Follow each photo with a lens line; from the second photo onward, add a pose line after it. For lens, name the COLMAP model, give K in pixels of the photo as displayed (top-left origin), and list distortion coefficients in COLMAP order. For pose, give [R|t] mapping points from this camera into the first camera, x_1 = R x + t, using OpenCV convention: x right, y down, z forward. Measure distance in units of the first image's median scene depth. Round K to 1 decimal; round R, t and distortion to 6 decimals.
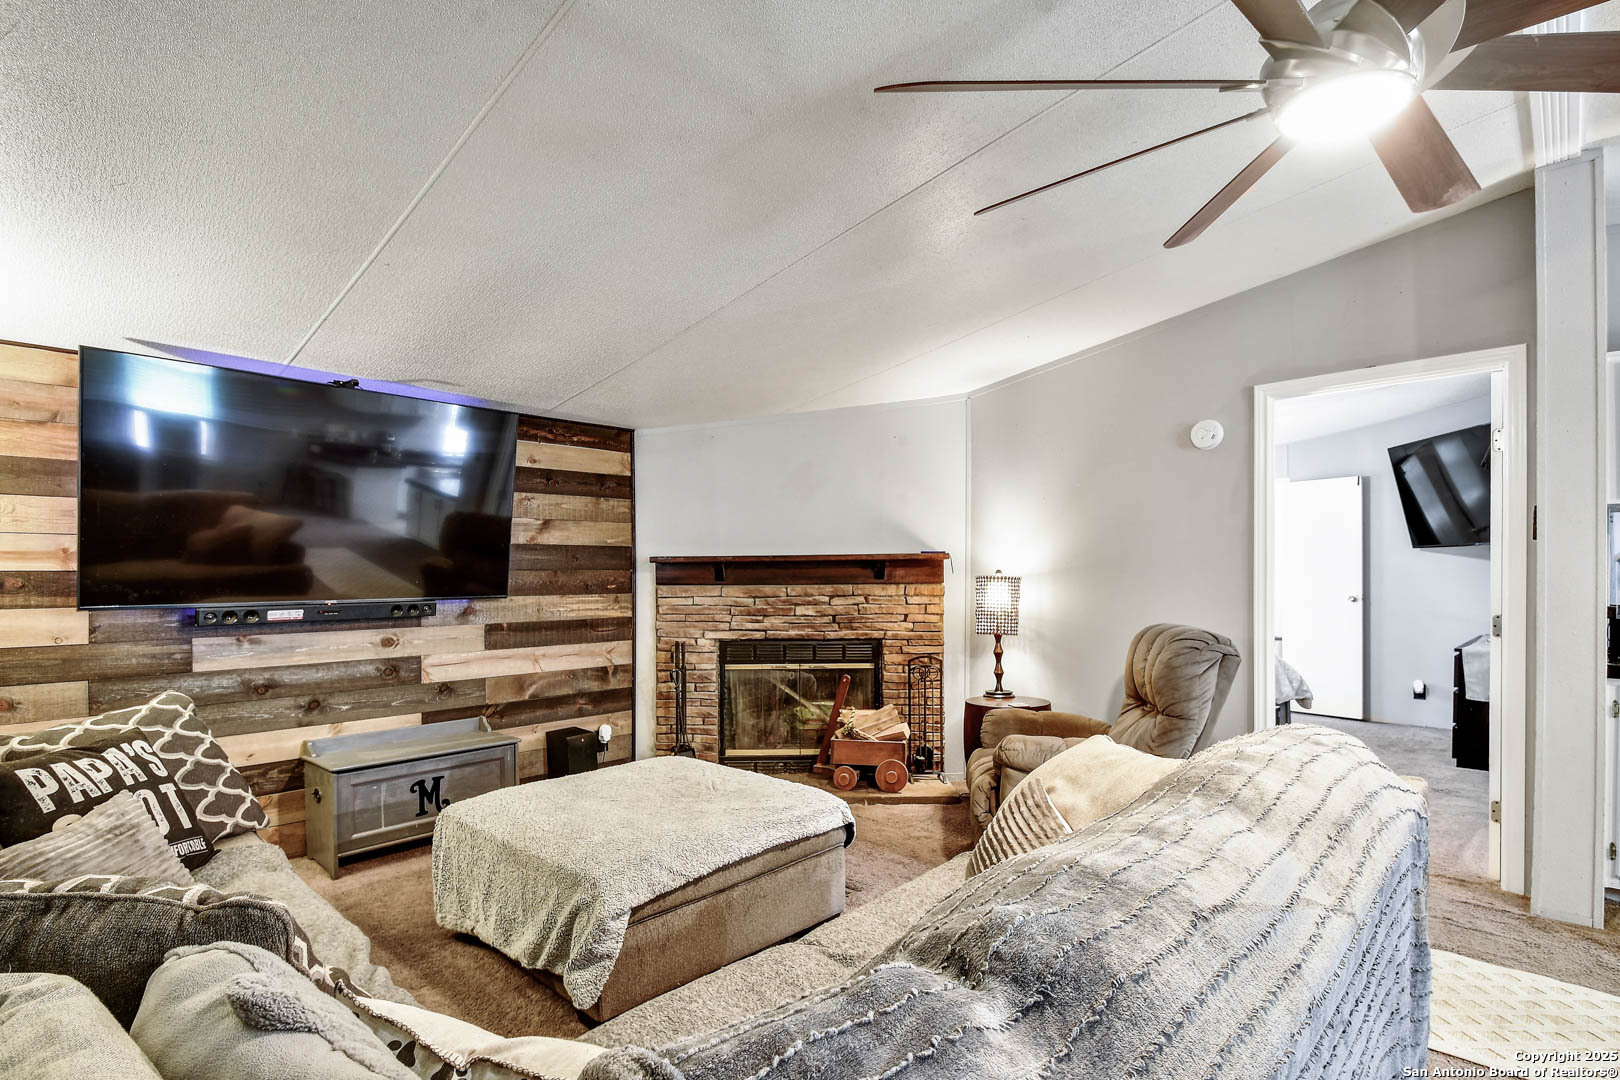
lens RADIAL K [[781.1, 0, 807.4], [0, 781.1, 571.8], [0, 0, 1]] dist [0.001331, 0.000085]
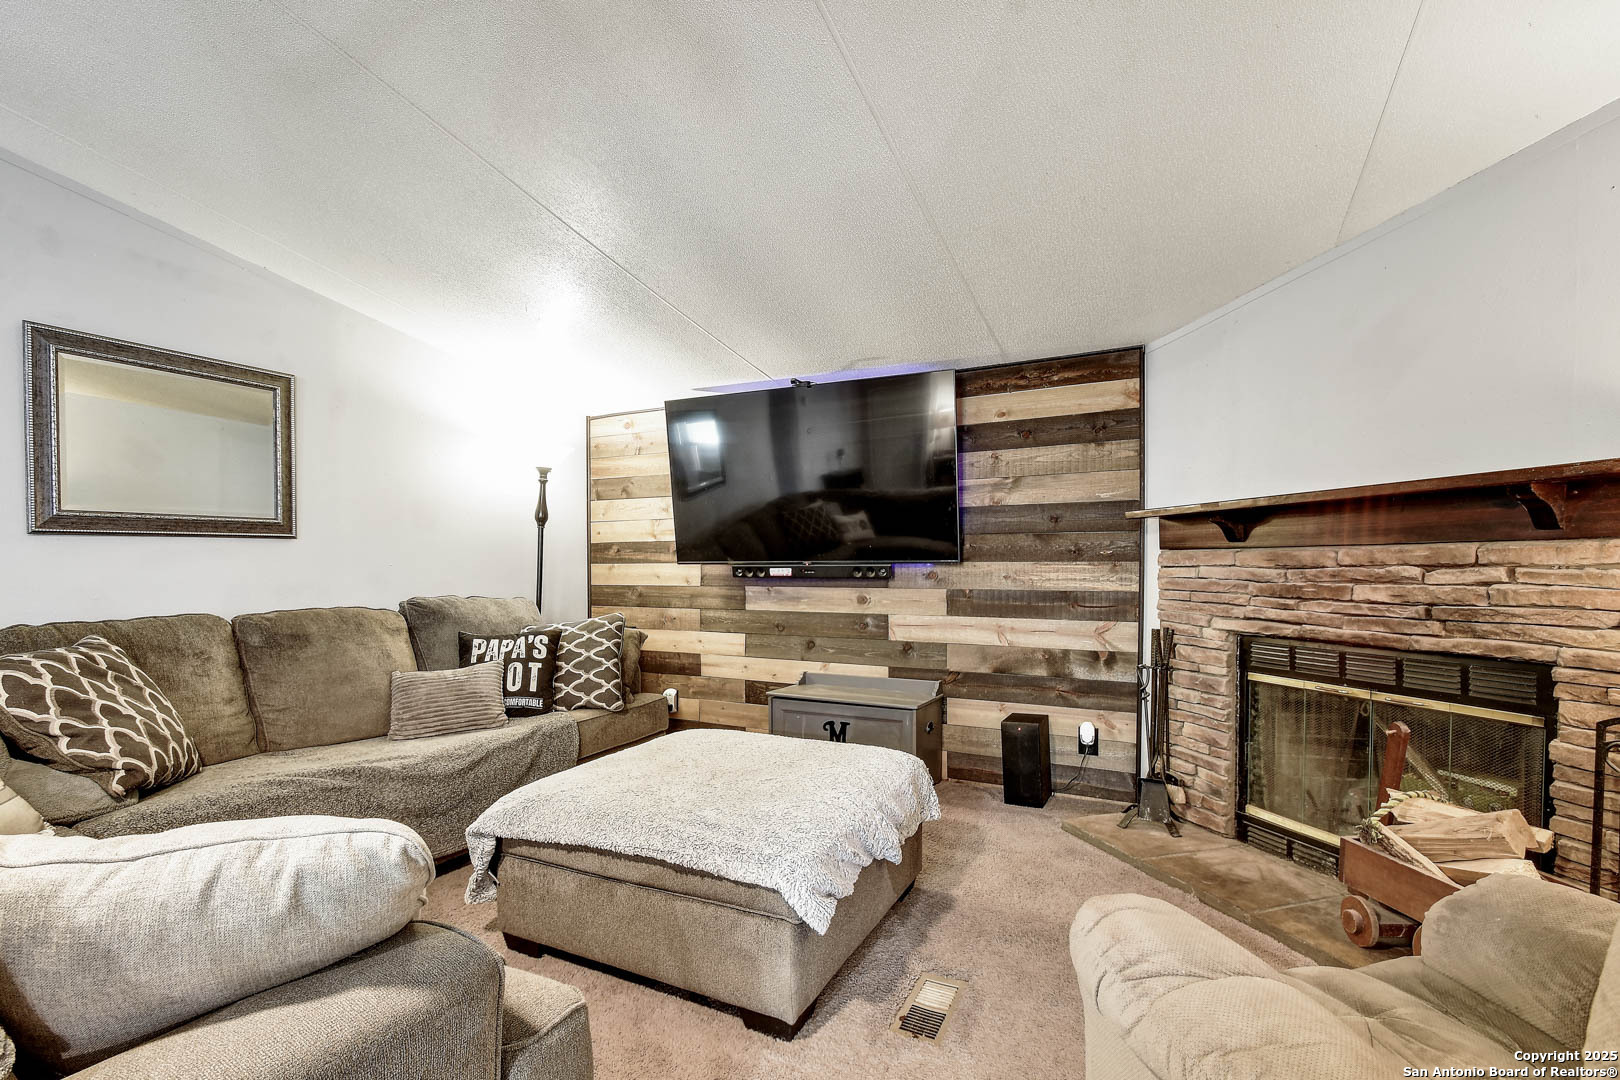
lens RADIAL K [[730.3, 0, 804.8], [0, 730.3, 568.6], [0, 0, 1]] dist [0.034117, -0.022927]
pose [[0.309394, 0.008969, -0.950892, 0.364281], [0.003435, 0.999938, 0.010550, 0.026484], [0.950928, -0.006530, 0.309344, 0.472642]]
